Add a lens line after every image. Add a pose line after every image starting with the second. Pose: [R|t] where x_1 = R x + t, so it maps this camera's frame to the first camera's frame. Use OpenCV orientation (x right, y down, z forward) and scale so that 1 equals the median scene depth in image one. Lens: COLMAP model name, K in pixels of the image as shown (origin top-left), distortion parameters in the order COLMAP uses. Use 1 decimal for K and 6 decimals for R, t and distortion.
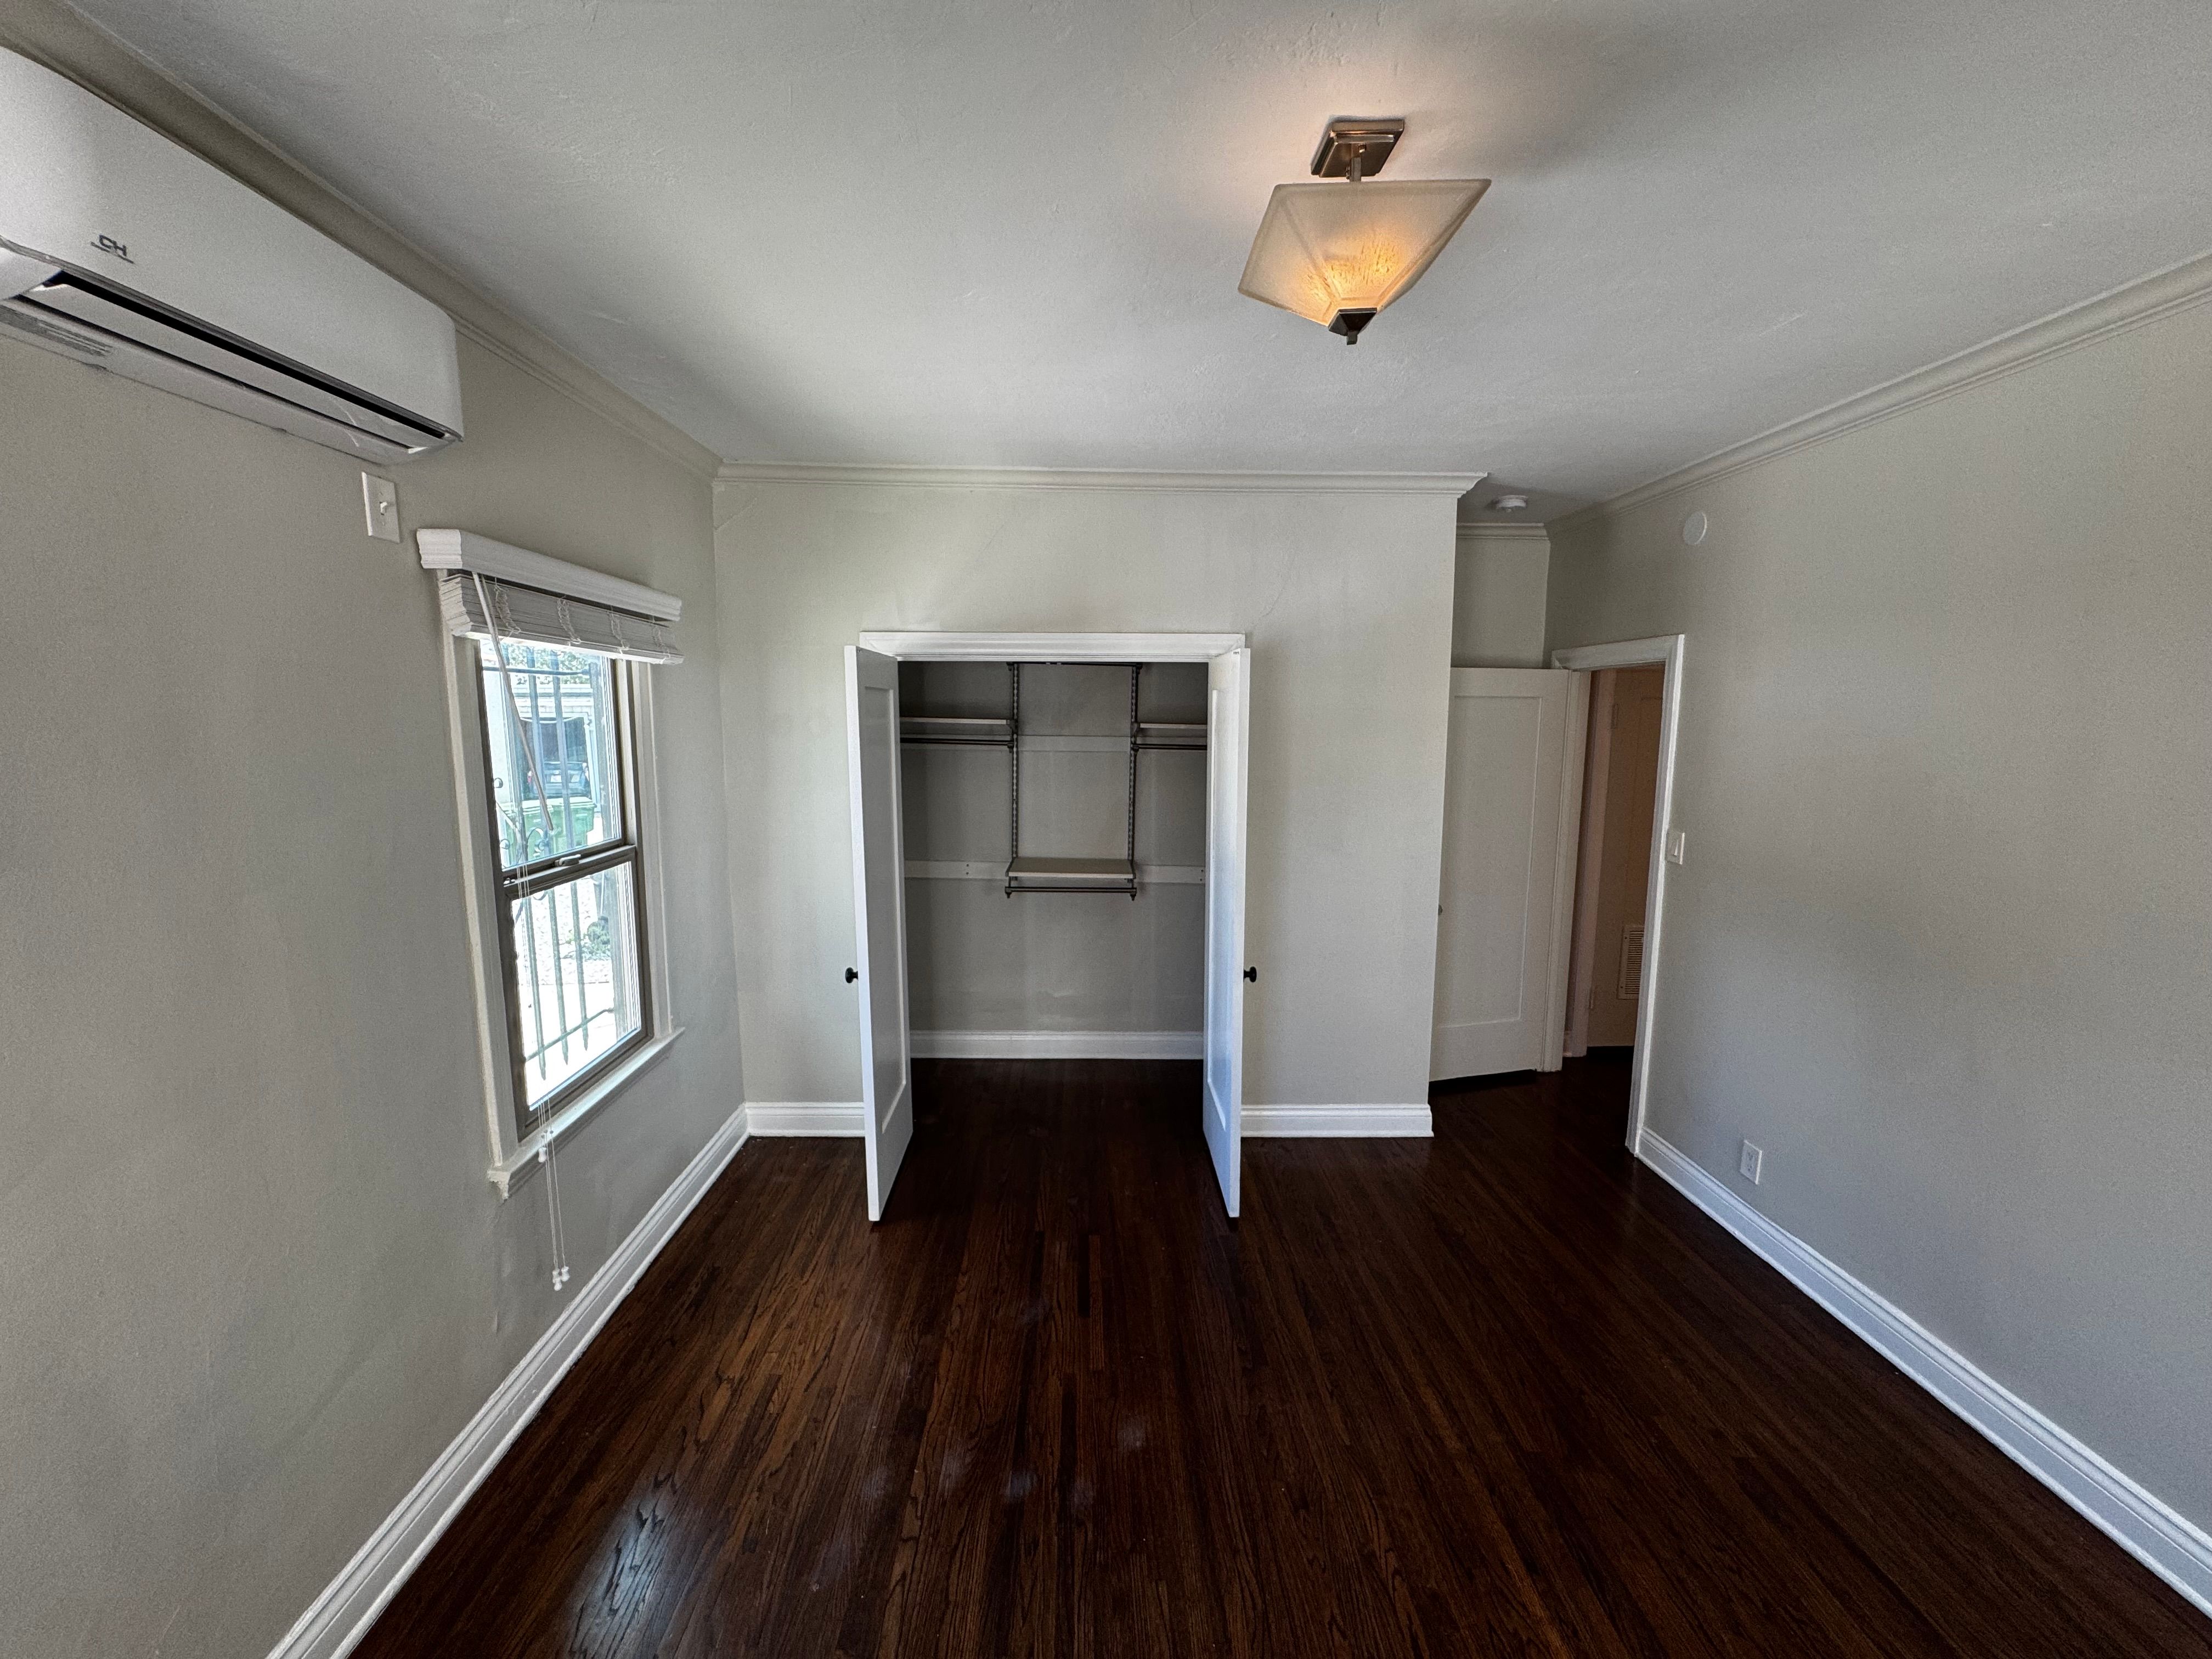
lens RADIAL K [[884.7, 0, 1106.0], [0, 884.7, 829.5], [0, 0, 1]] dist [-0.000249, -0.000116]
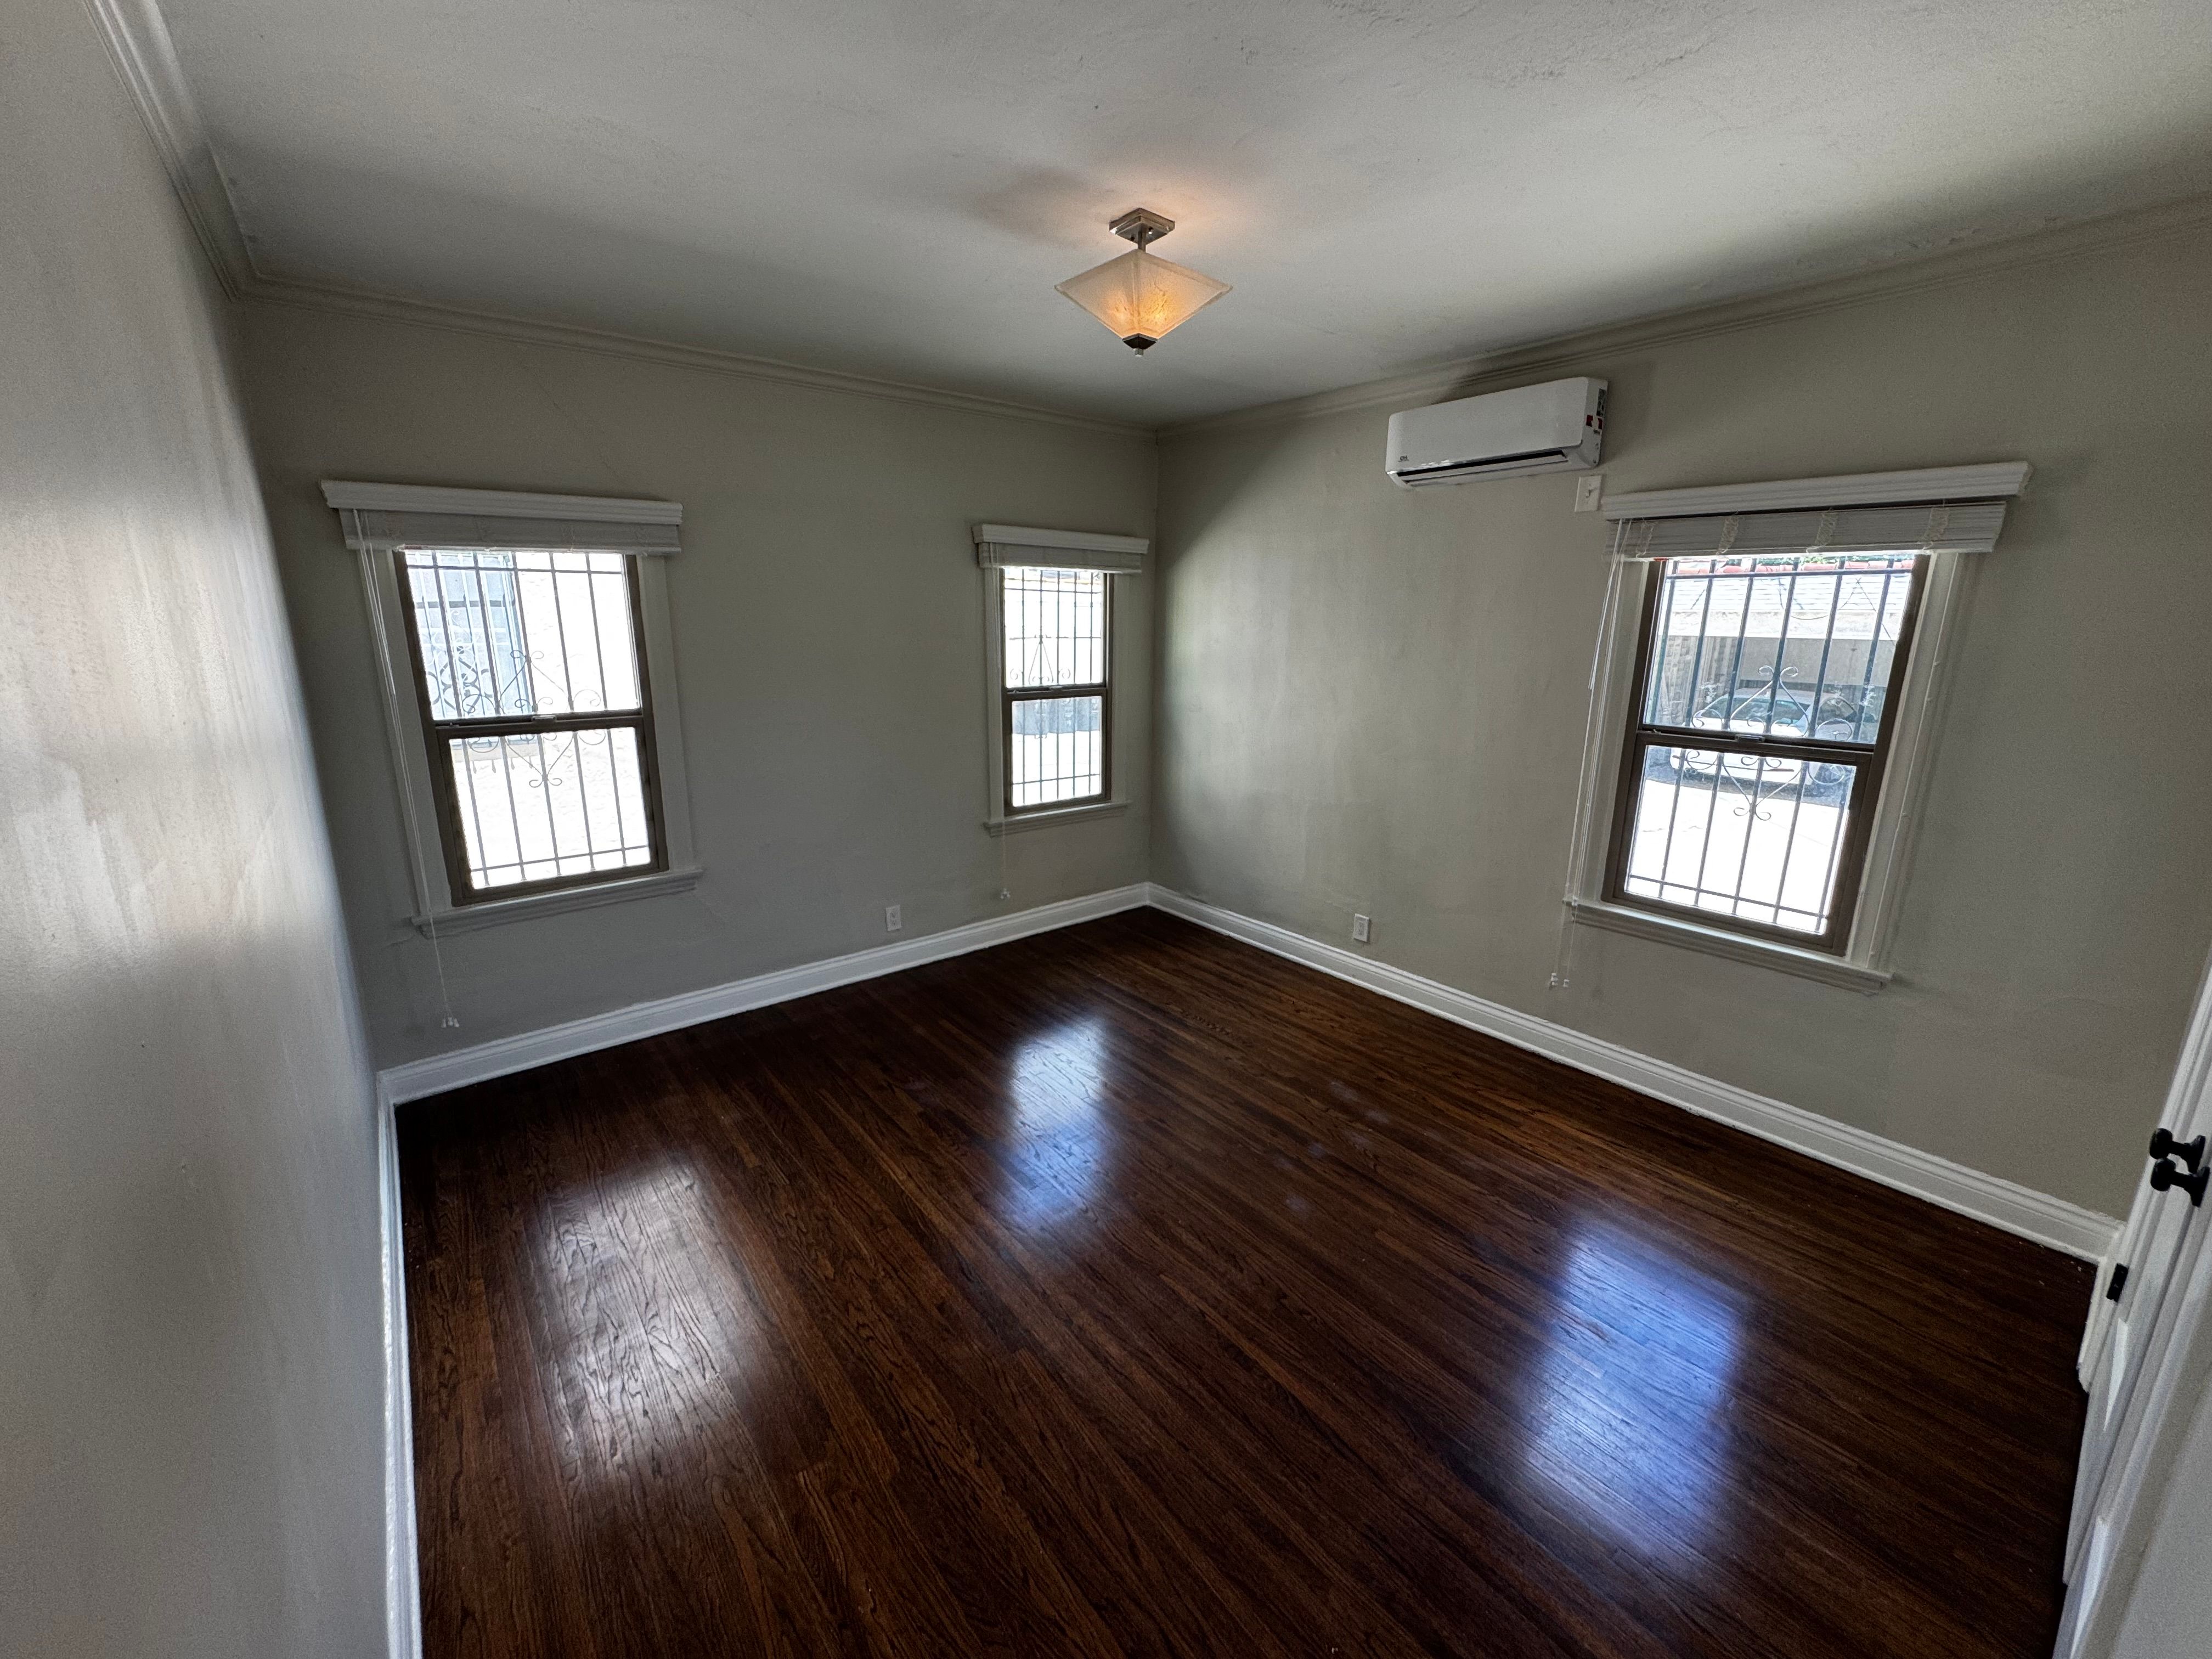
lens RADIAL K [[884.7, 0, 1106.0], [0, 884.7, 829.5], [0, 0, 1]] dist [-0.000249, -0.000116]
pose [[-0.797966, 0.131290, -0.588228, 0.887053], [-0.086580, 0.940892, 0.327454, -0.185259], [0.596451, 0.312226, -0.739433, 1.565519]]
